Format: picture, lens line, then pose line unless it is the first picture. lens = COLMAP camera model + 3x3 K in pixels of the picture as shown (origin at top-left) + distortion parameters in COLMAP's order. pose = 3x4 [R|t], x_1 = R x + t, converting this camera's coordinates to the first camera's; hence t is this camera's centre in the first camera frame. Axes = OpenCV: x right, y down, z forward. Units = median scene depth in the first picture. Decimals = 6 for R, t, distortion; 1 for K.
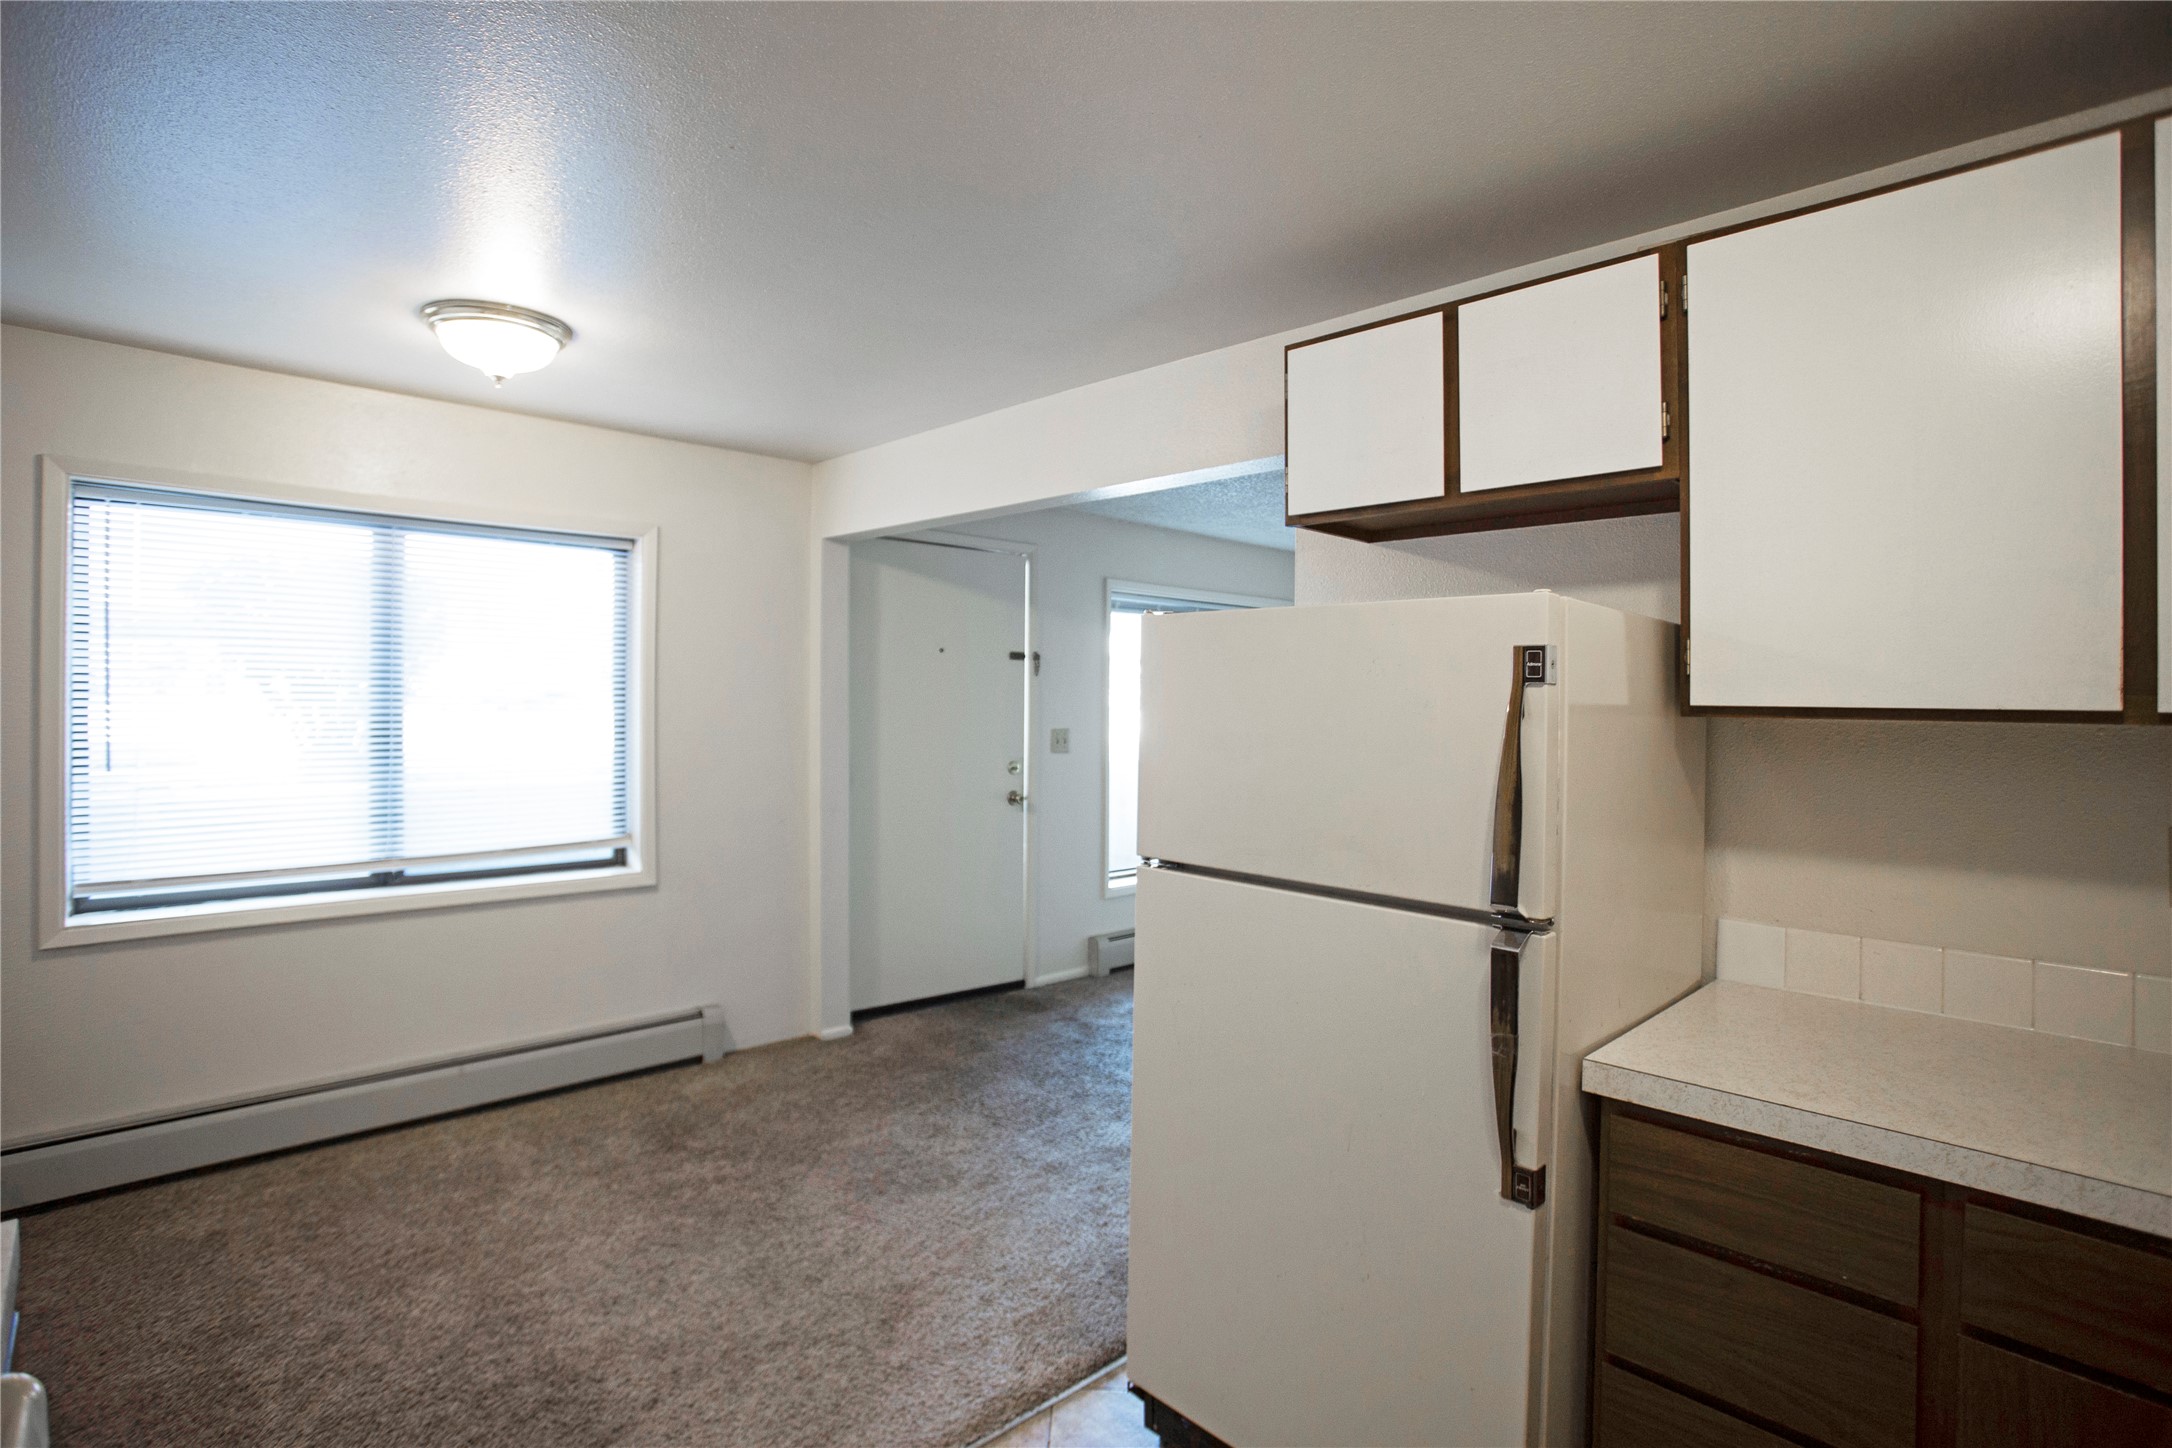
lens RADIAL K [[1070.1, 0, 1091.6], [0, 1070.1, 723.9], [0, 0, 1]] dist [-0.004303, 0.002281]
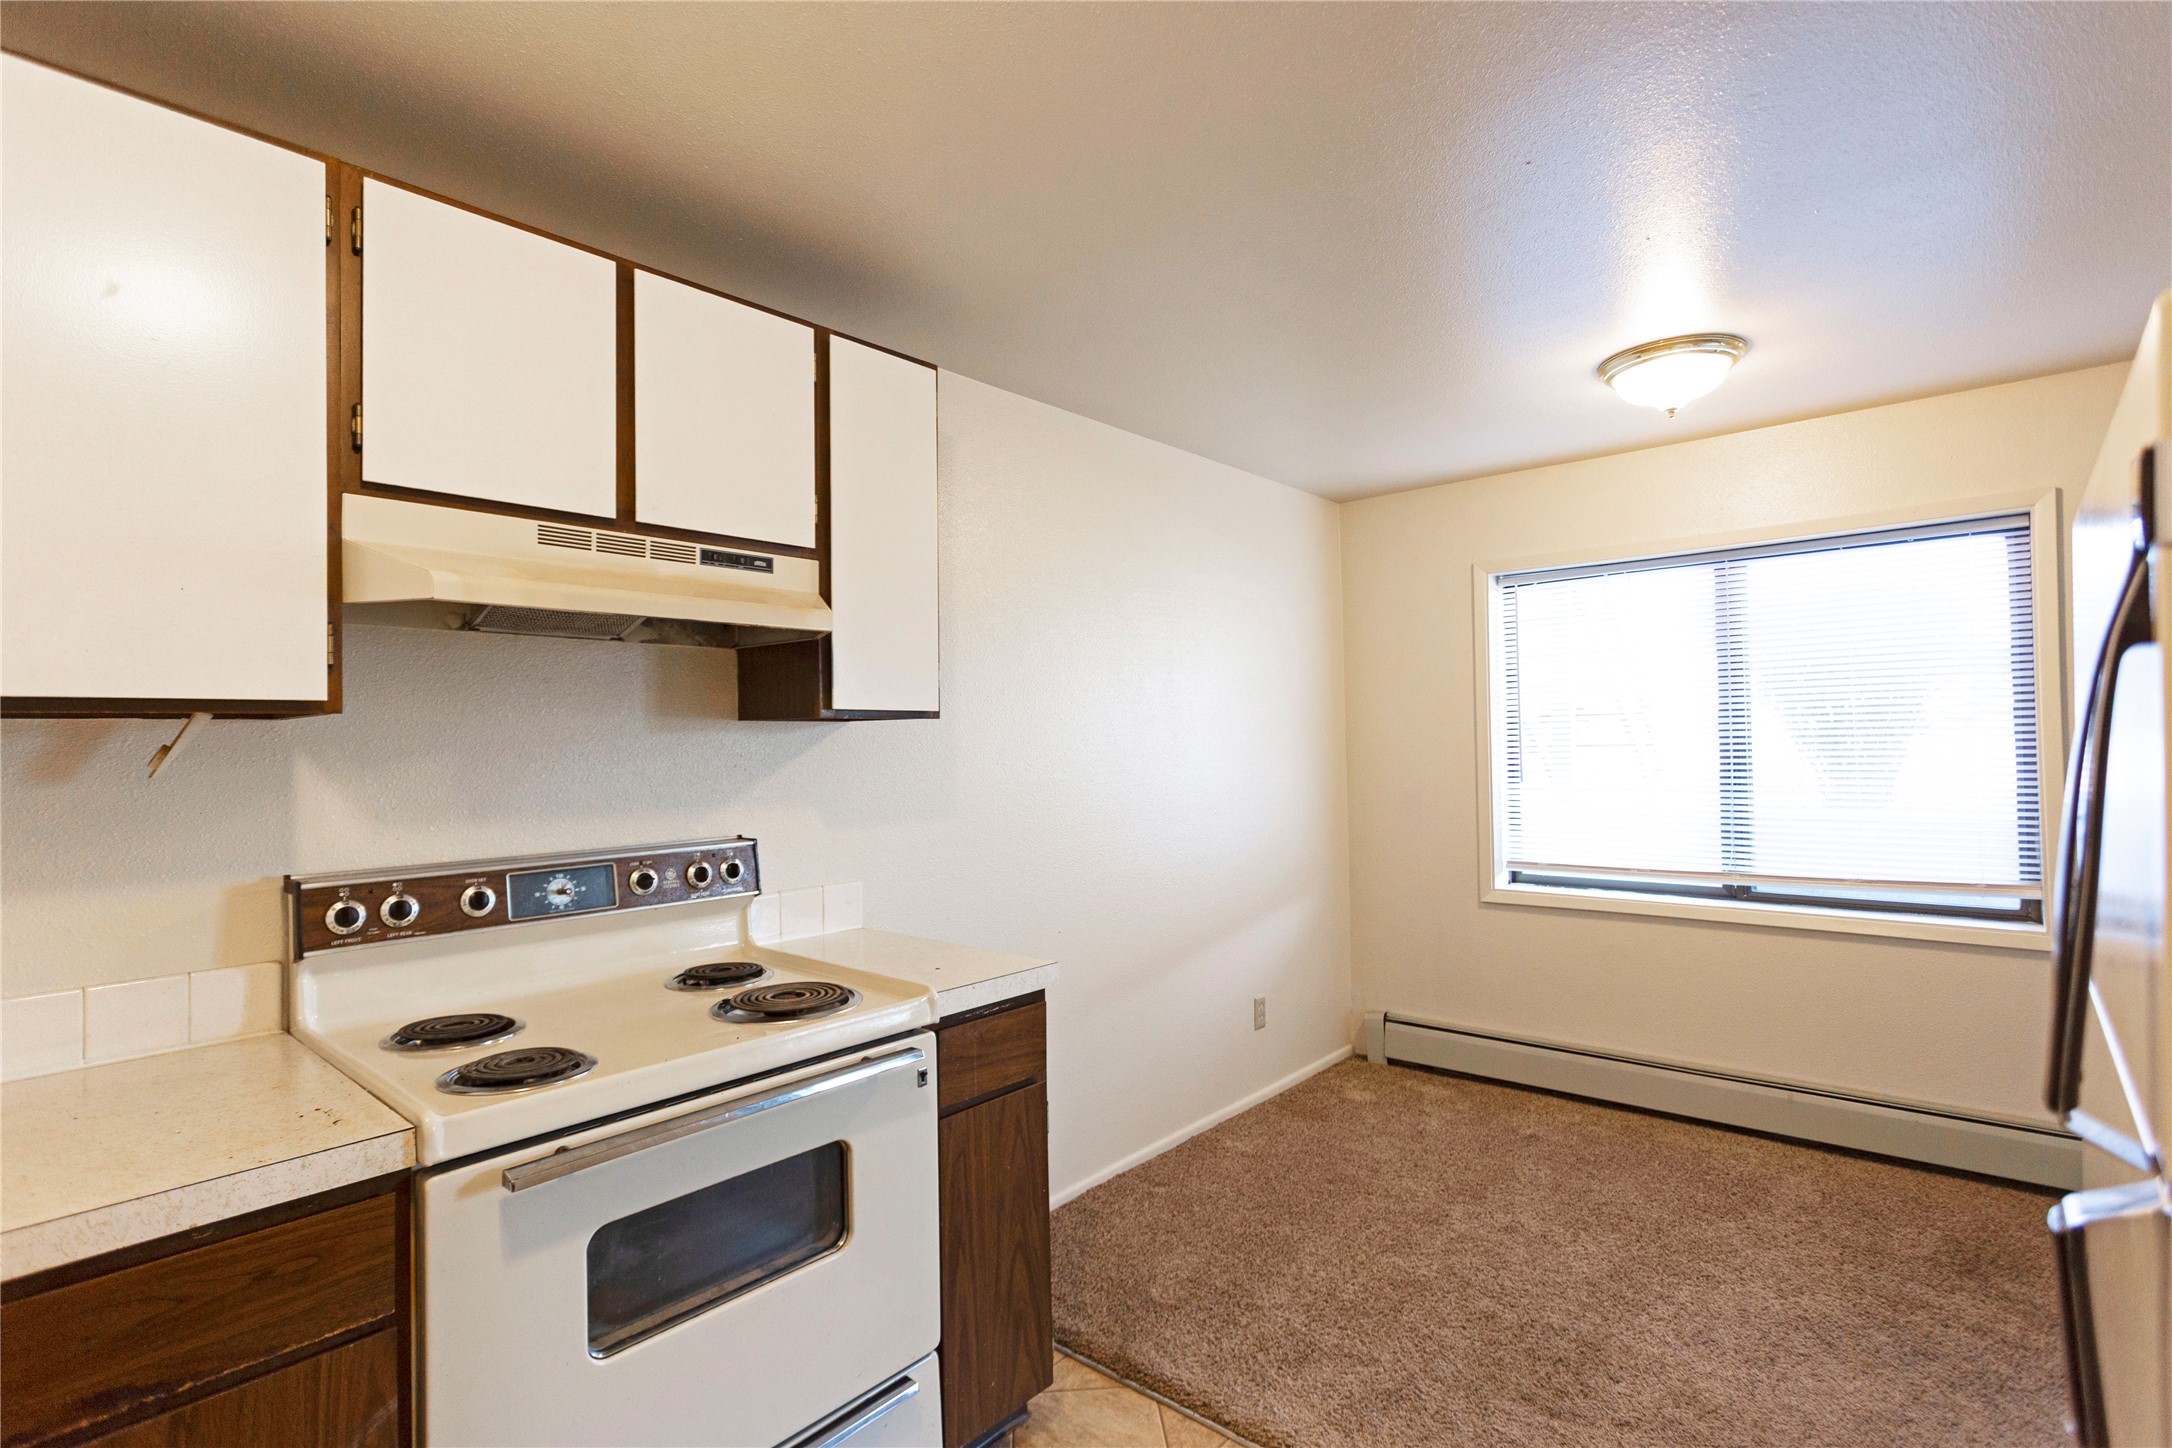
lens RADIAL K [[1070.1, 0, 1087.2], [0, 1070.1, 733.5], [0, 0, 1]] dist [-0.004303, 0.002281]
pose [[0.086601, -0.028032, -0.995849, 0.352219], [-0.003054, 0.999592, -0.028403, 0.020407], [0.996238, 0.005501, 0.086480, 0.273635]]
